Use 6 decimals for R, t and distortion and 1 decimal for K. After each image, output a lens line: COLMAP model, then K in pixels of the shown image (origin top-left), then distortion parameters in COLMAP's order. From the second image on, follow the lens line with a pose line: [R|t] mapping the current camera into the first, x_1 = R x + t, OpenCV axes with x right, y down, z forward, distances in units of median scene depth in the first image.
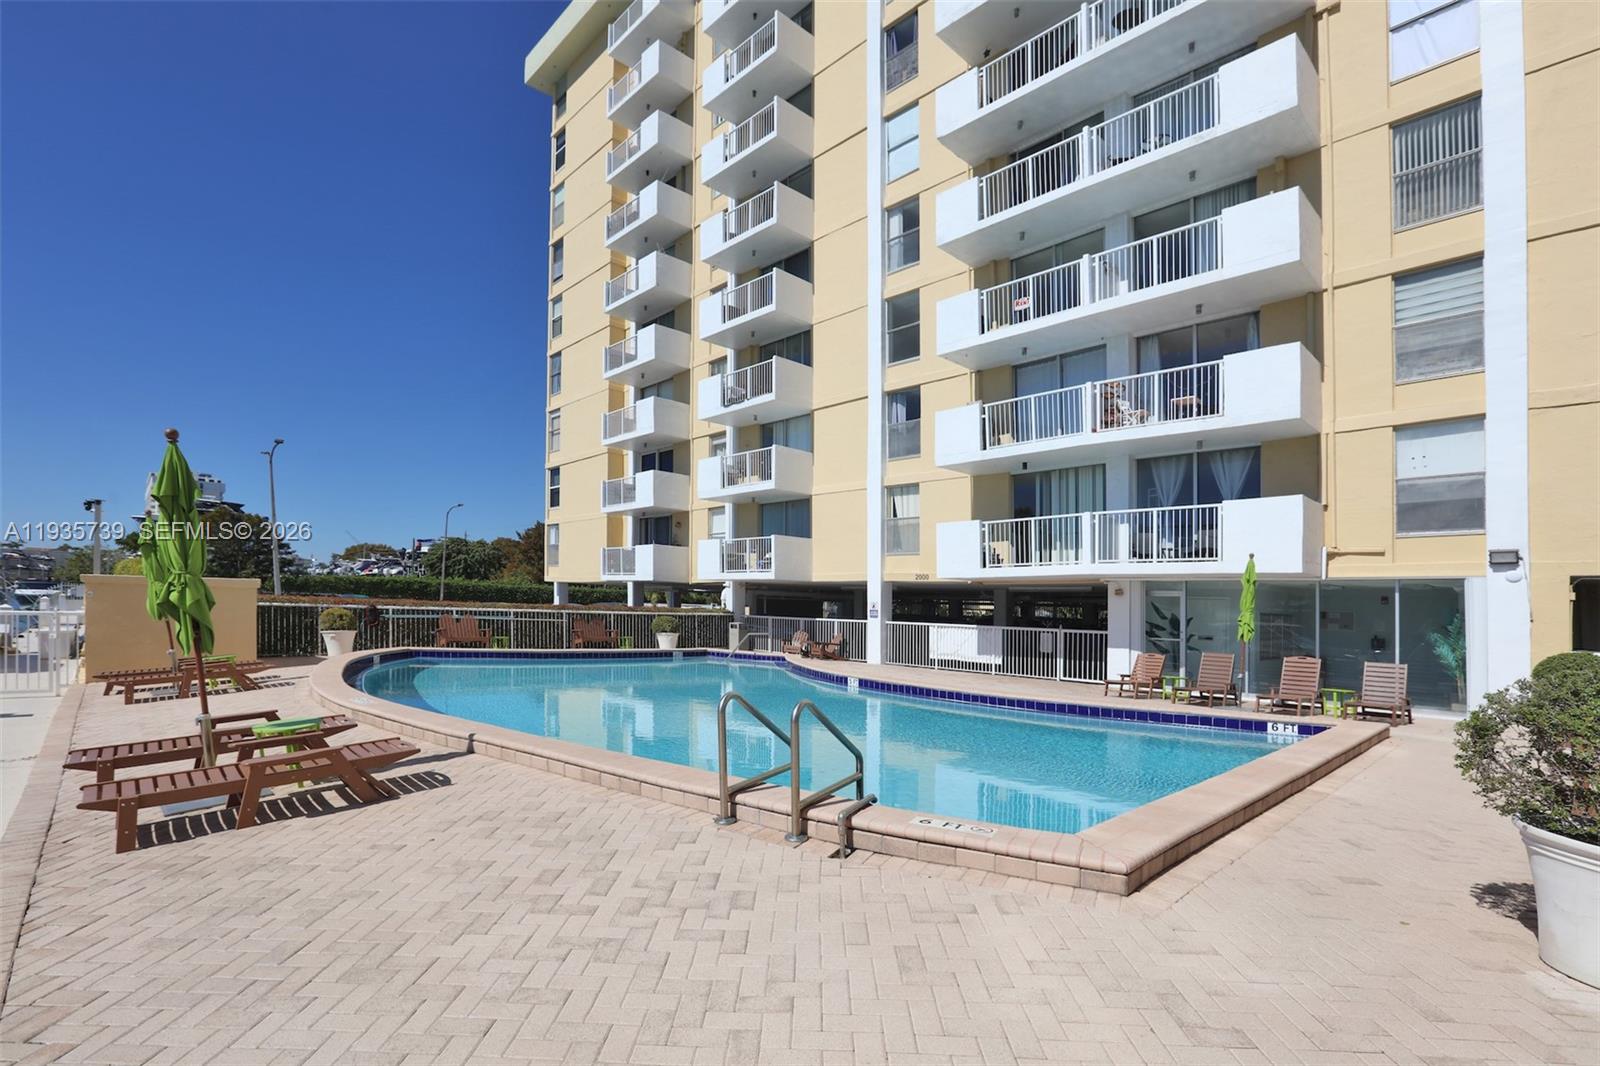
lens RADIAL K [[719.3, 0, 801.0], [0, 719.3, 586.1], [0, 0, 1]] dist [-0.020931, 0.000971]
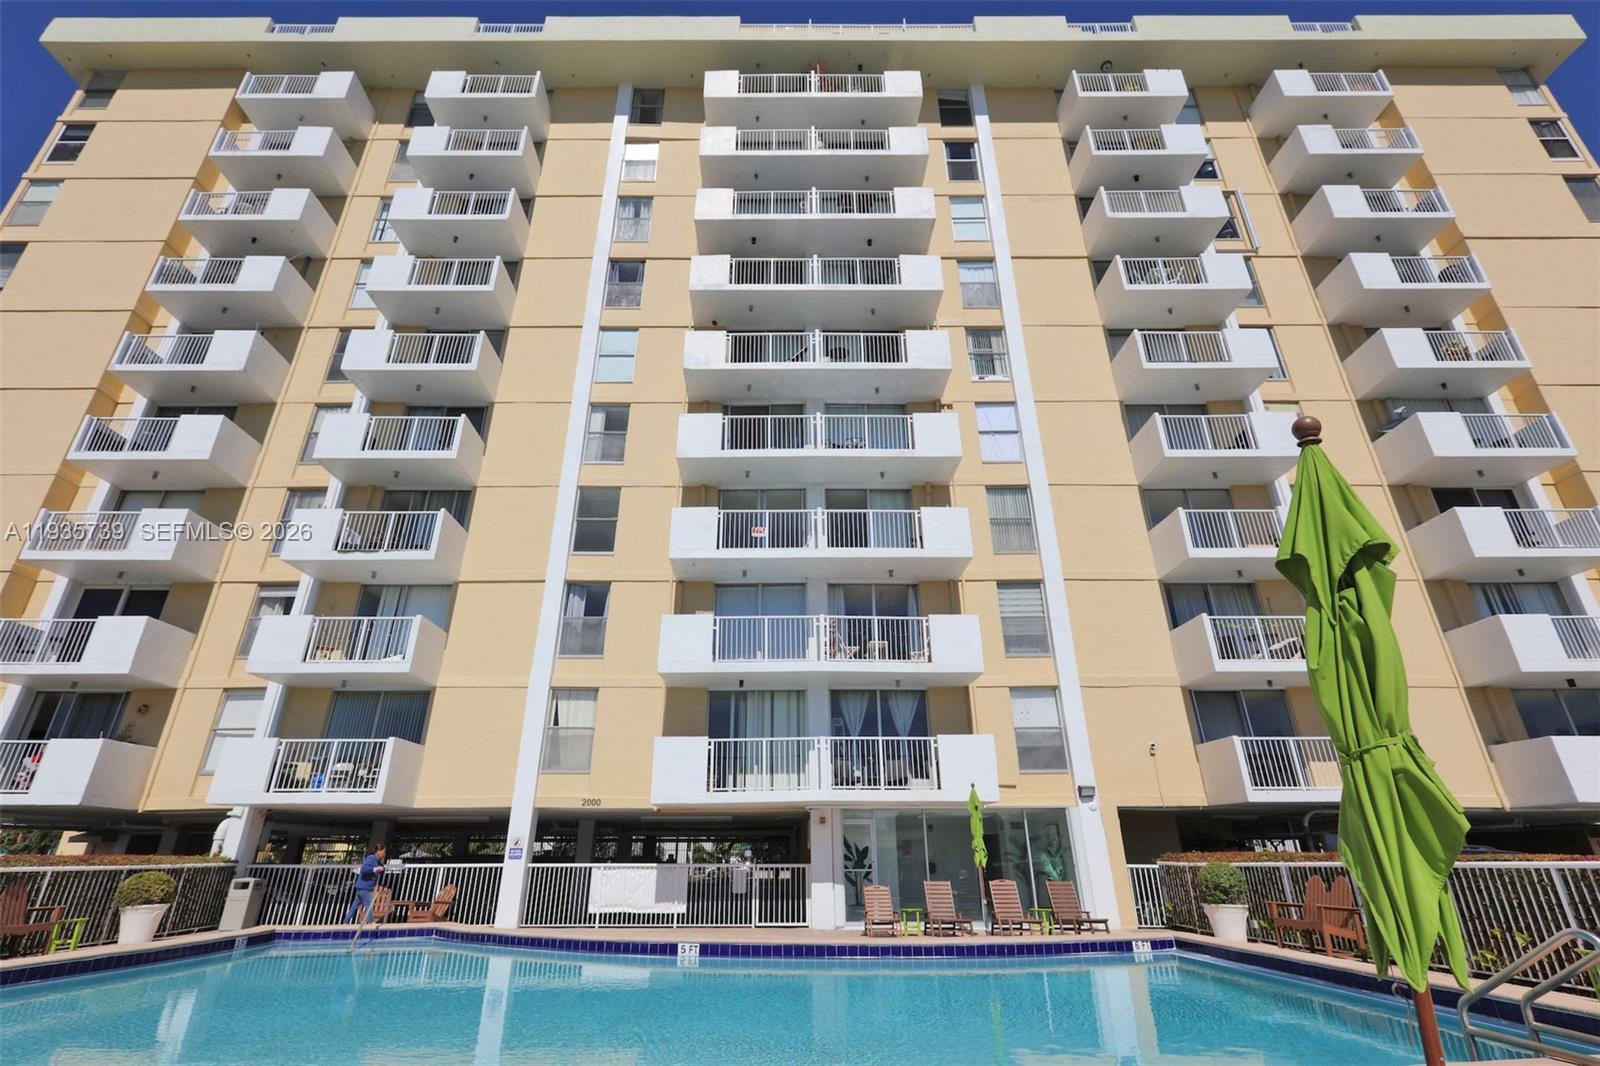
lens RADIAL K [[702.8, 0, 800.0], [0, 702.8, 533.0], [0, 0, 1]] dist [0.004028, 0.000672]
pose [[0.707871, 0.266189, 0.654265, -0.277544], [0.001817, 0.925583, -0.378541, 0.007088], [-0.706340, 0.269146, 0.654710, 0.217418]]
